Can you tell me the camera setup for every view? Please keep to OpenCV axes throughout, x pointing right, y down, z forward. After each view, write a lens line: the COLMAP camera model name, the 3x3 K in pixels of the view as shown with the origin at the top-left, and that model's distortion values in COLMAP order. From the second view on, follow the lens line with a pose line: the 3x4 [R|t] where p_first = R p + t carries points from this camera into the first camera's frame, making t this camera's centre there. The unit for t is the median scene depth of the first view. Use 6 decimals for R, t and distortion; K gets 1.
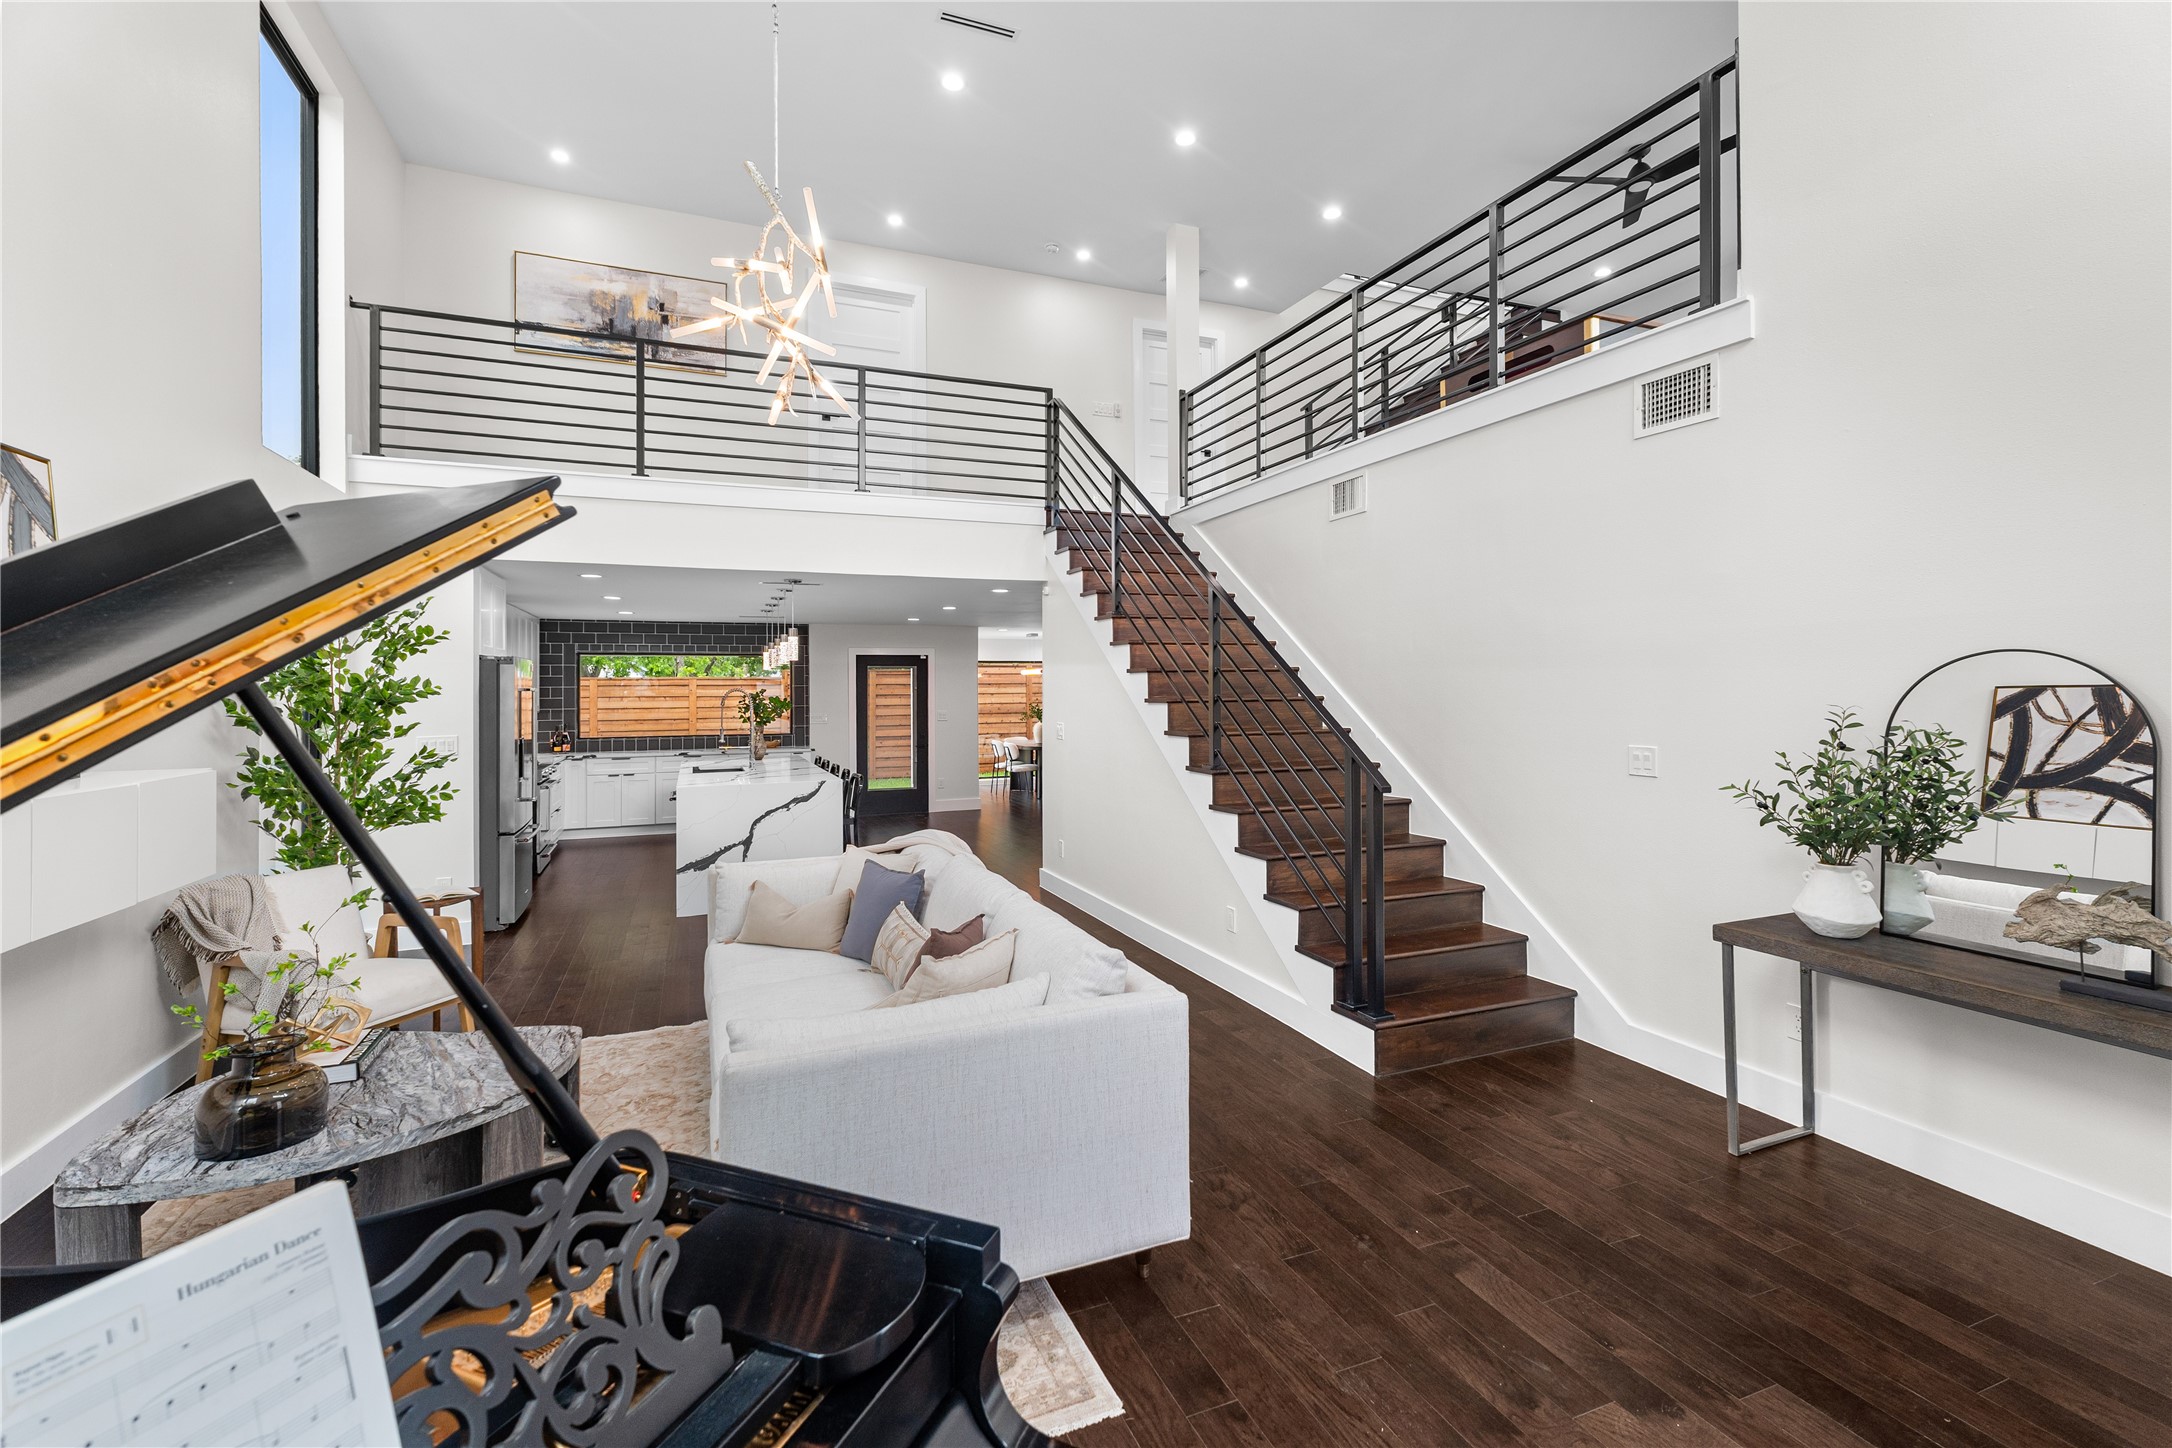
lens RADIAL K [[938.7, 0, 1086.5], [0, 938.7, 674.6], [0, 0, 1]] dist [0.013401, 0.000276]
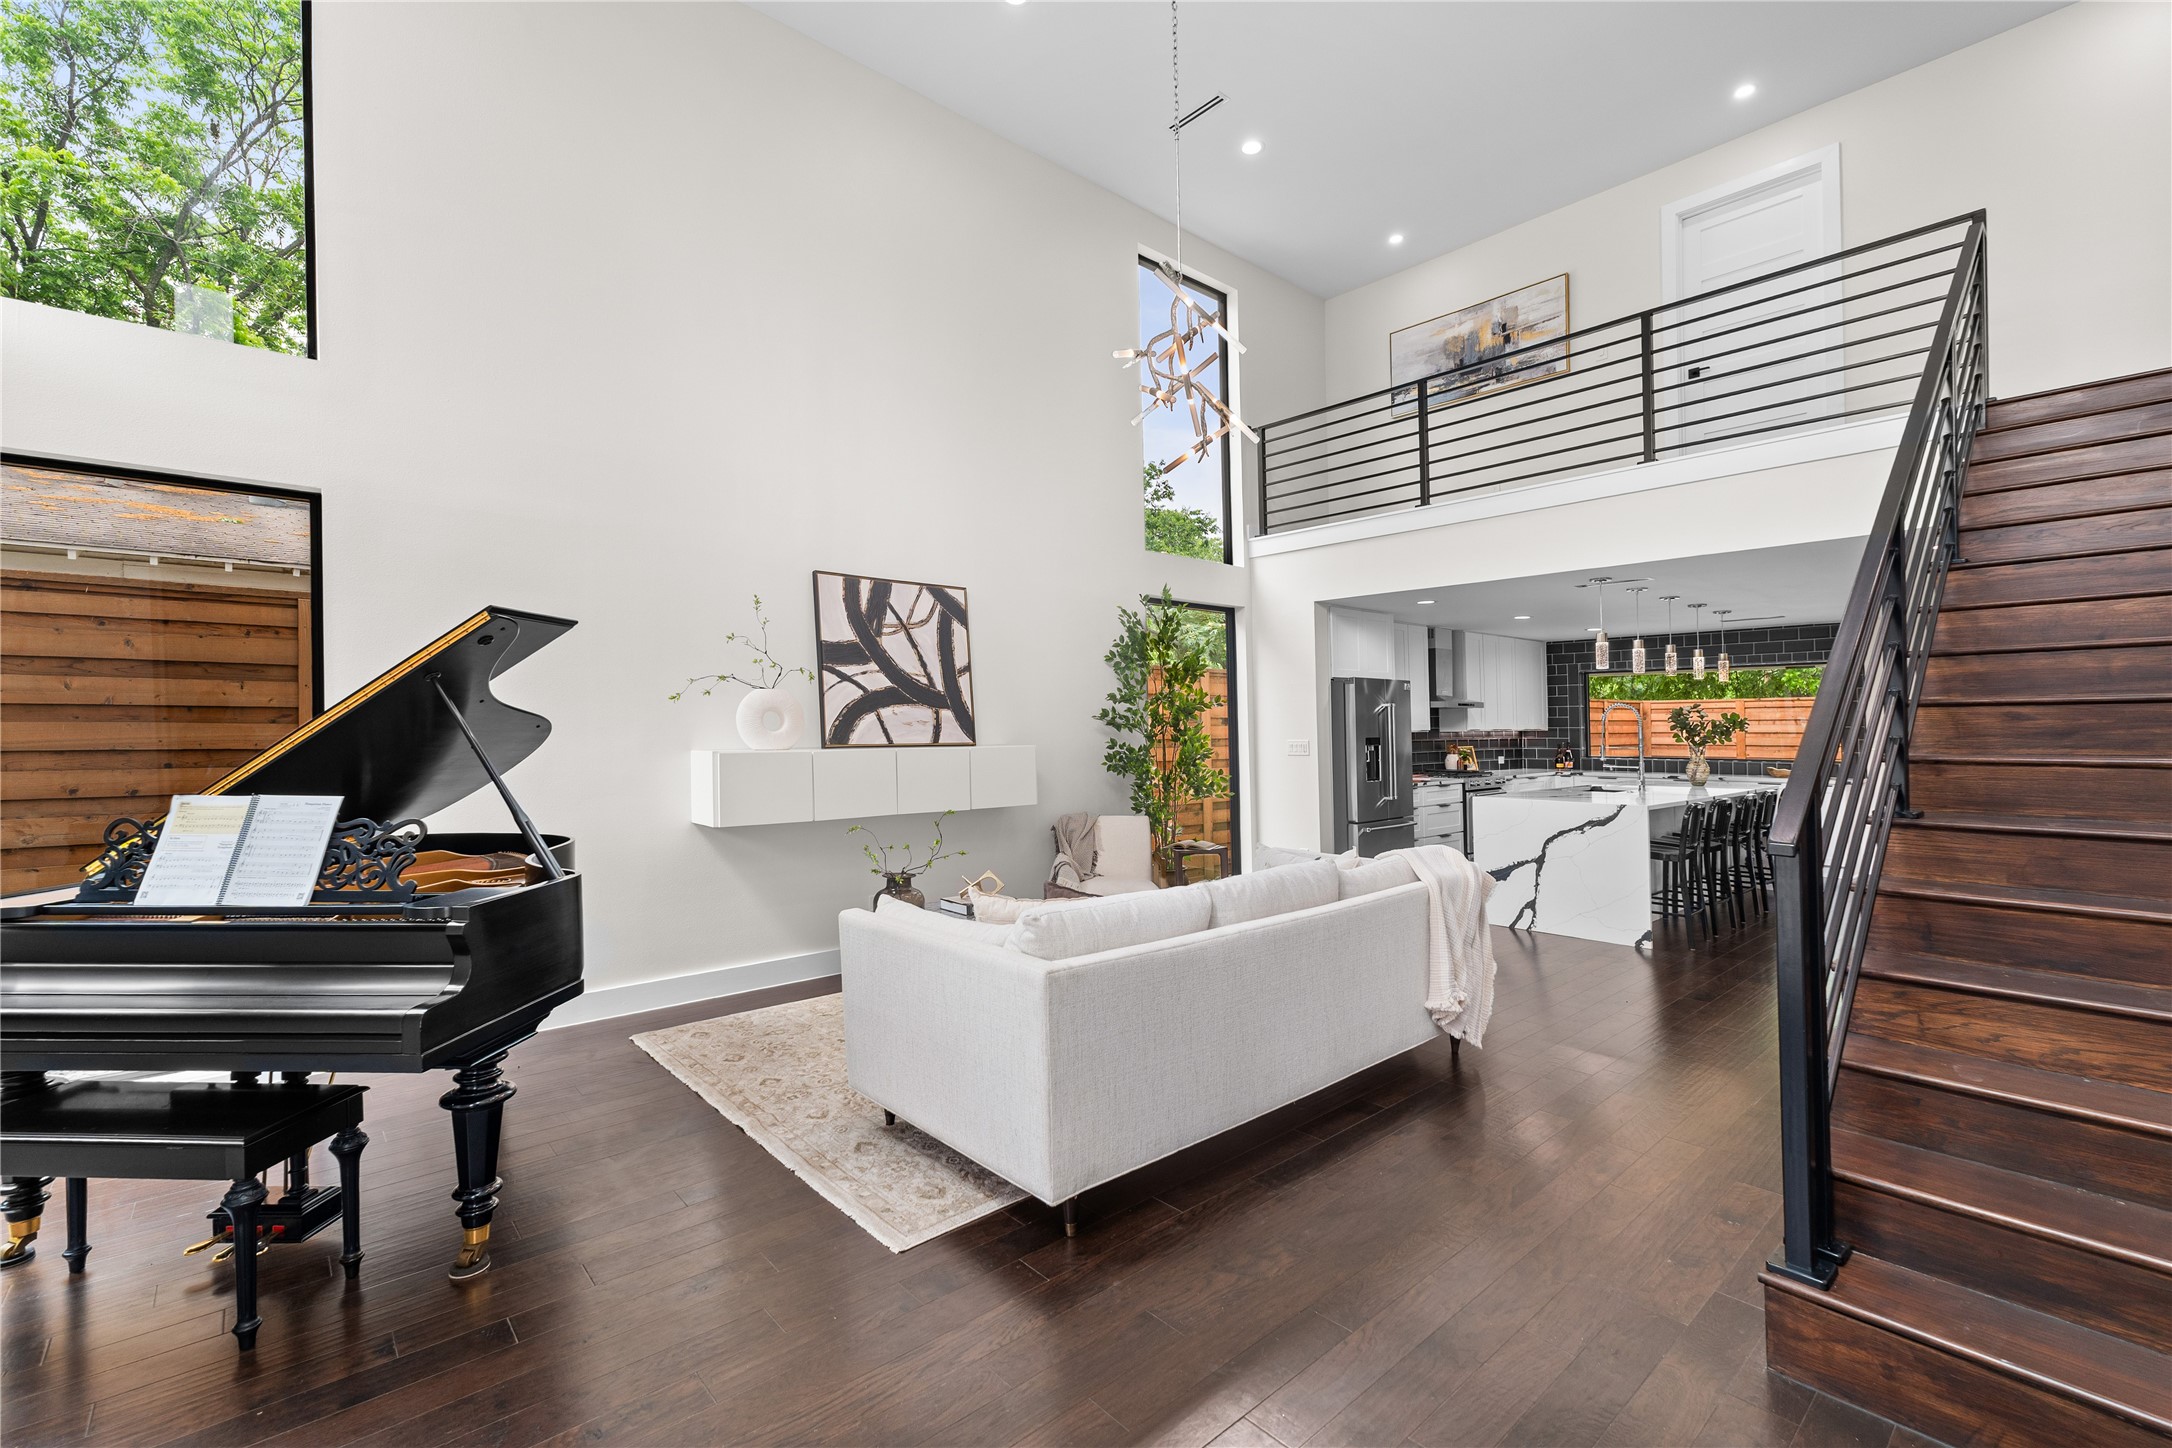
lens RADIAL K [[938.7, 0, 1083.5], [0, 938.7, 718.7], [0, 0, 1]] dist [0.013401, 0.000276]
pose [[0.344544, -0.002520, -0.938767, 0.362270], [0.017047, 0.999848, 0.003572, 0.021375], [0.938615, -0.017234, 0.344534, 0.226104]]
